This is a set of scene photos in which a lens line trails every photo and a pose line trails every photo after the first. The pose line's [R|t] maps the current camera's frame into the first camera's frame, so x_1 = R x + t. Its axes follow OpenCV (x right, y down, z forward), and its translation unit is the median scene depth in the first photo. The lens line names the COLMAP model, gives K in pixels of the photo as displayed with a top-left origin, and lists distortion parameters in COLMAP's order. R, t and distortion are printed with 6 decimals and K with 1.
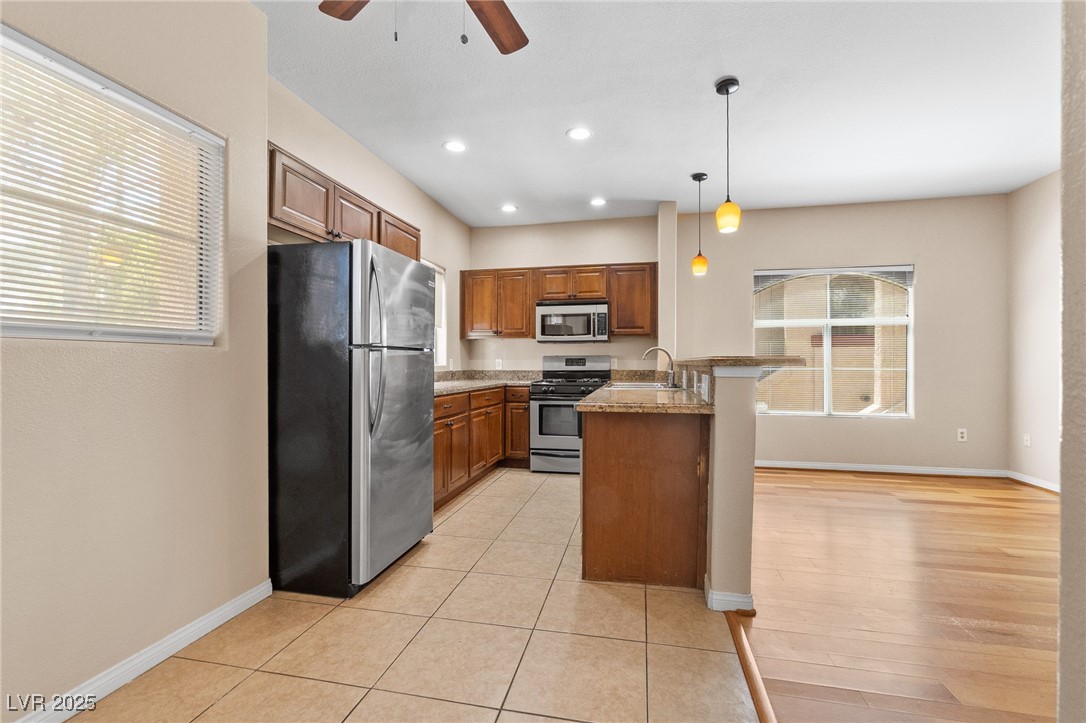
lens RADIAL K [[465.9, 0, 541.8], [0, 465.9, 365.3], [0, 0, 1]] dist [-0.007453, 0.001985]
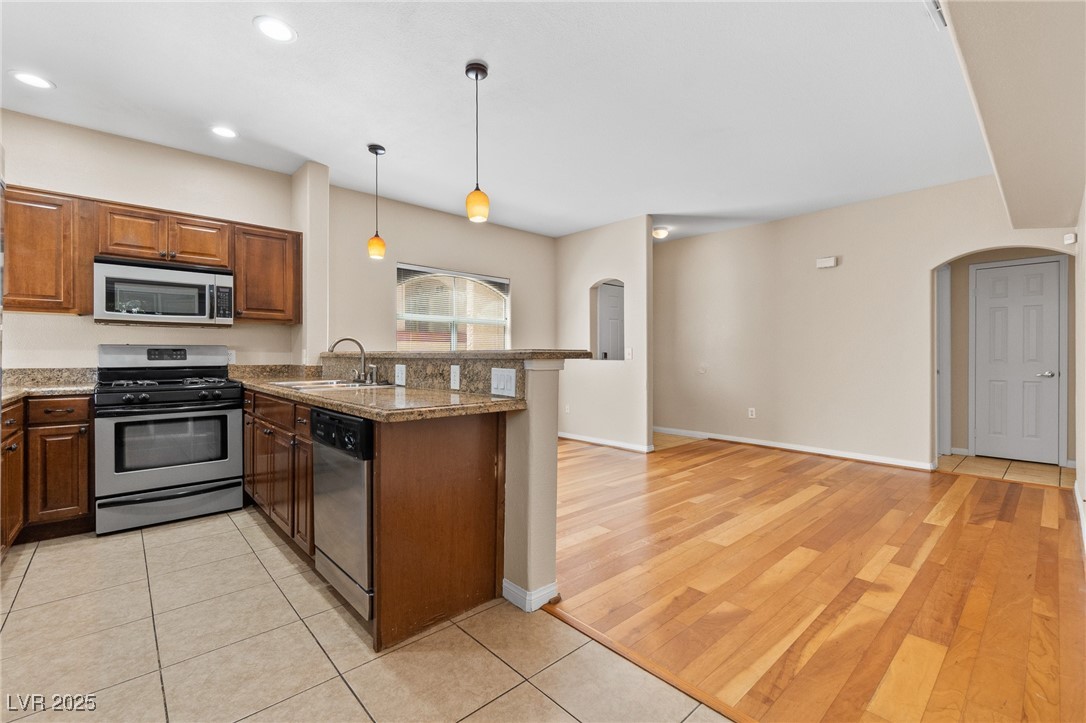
lens RADIAL K [[465.9, 0, 545.3], [0, 465.9, 358.1], [0, 0, 1]] dist [-0.007453, 0.001985]
pose [[0.577865, -0.001851, 0.816131, -0.177780], [0.002763, 0.999996, 0.000311, -0.000273], [-0.816128, 0.002075, 0.577868, 0.183587]]
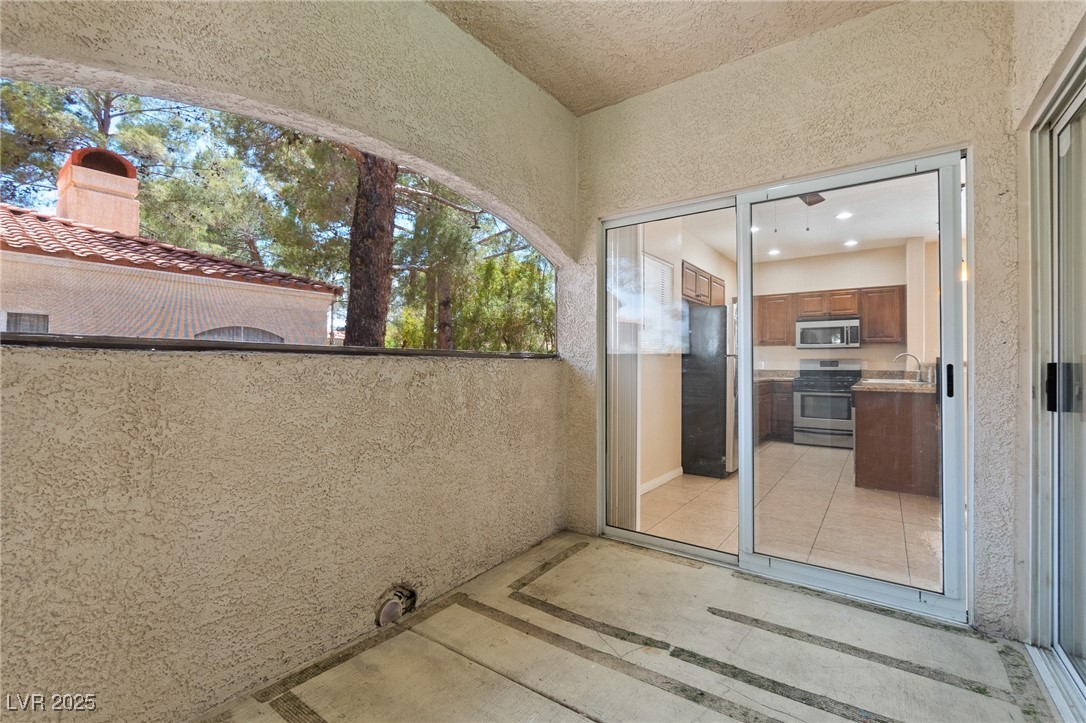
lens RADIAL K [[465.9, 0, 551.3], [0, 465.9, 360.5], [0, 0, 1]] dist [-0.007453, 0.001985]
pose [[0.917186, -0.000021, -0.398458, -0.135037], [-0.005011, 0.999920, -0.011586, 0.003210], [0.398427, 0.012623, 0.917113, -0.547117]]
